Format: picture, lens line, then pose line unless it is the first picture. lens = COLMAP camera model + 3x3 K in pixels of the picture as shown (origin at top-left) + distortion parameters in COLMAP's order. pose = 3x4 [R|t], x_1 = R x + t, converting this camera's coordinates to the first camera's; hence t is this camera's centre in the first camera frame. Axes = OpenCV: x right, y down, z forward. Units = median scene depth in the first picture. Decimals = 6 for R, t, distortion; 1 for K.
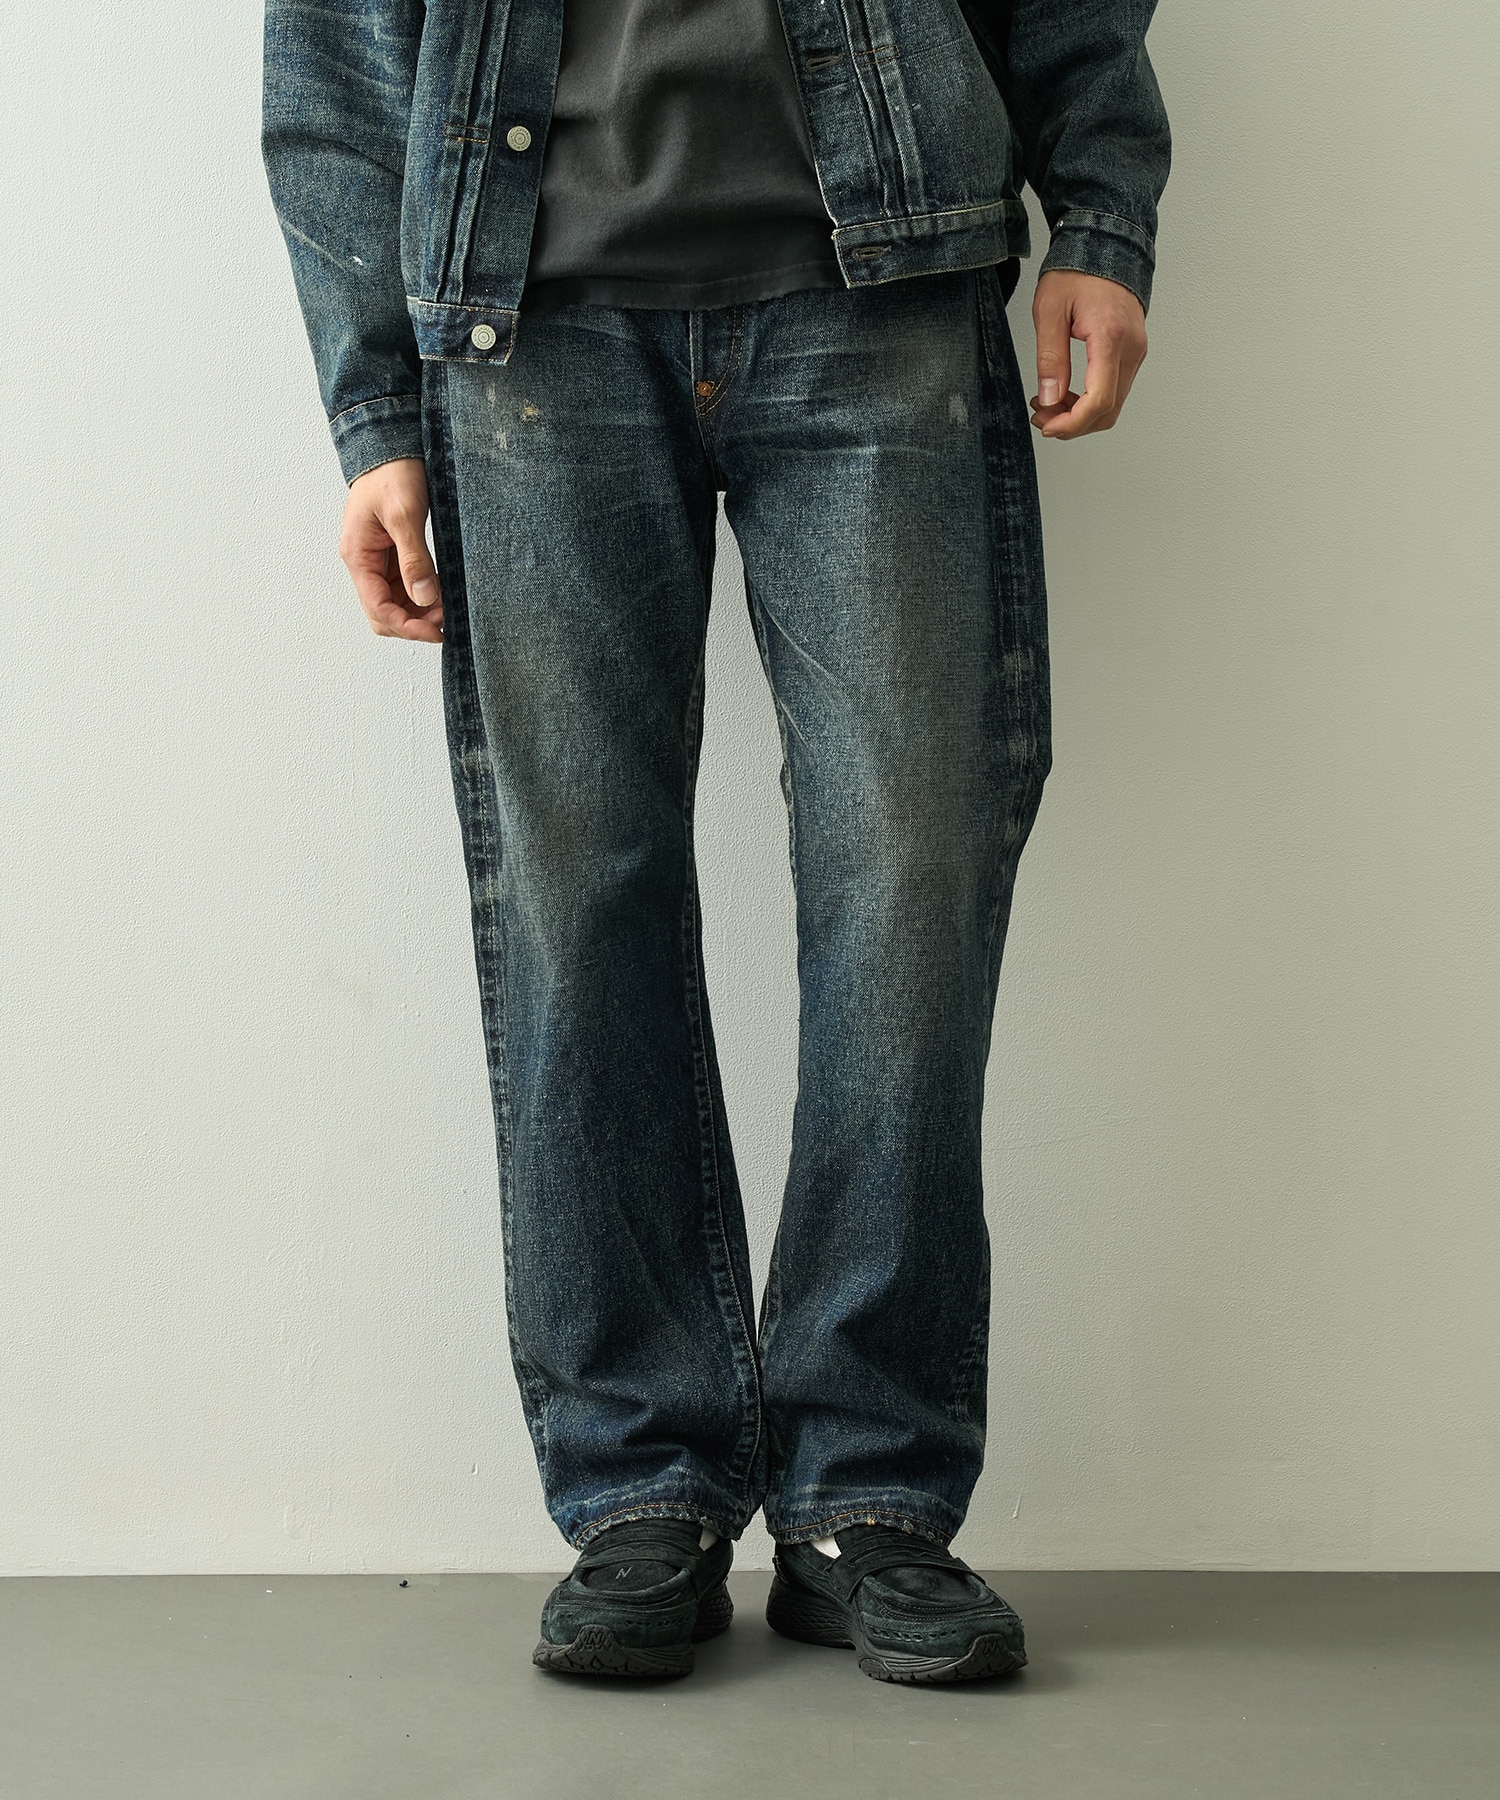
lens RADIAL K [[4010.7, 0, 834.1], [0, 4010.7, 992.1], [0, 0, 1]] dist [-1.284887, -0.035410]
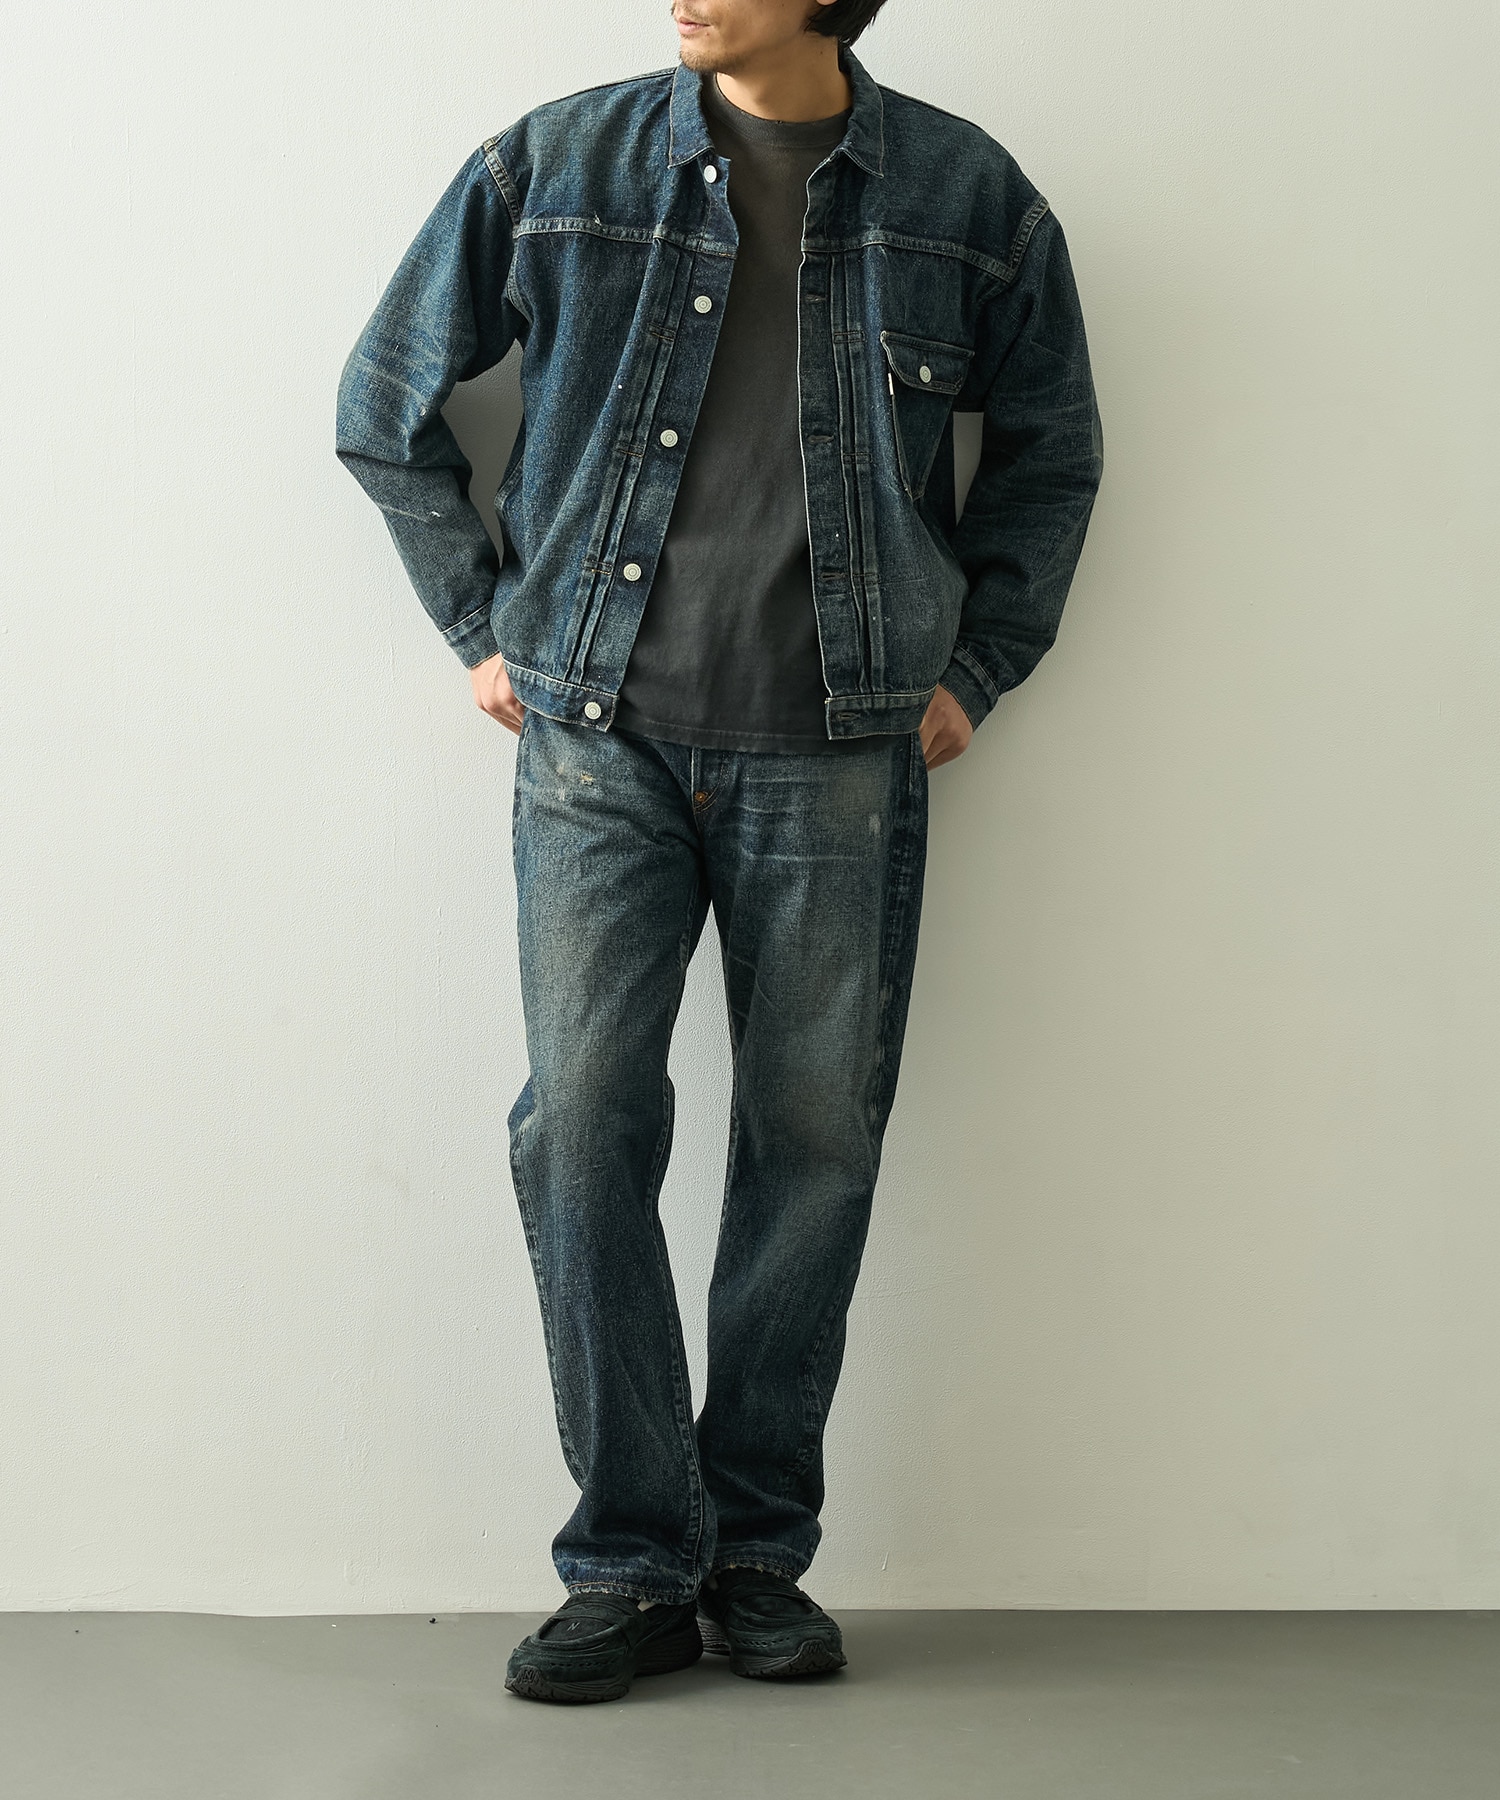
lens RADIAL K [[4010.7, 0, 834.1], [0, 4010.7, 992.1], [0, 0, 1]] dist [-1.284887, -0.035410]
pose [[0.994921, 0.100569, -0.004291, 0.017675], [-0.100599, 0.991925, -0.077230, 0.046032], [-0.003510, 0.077270, 0.997004, -0.551110]]
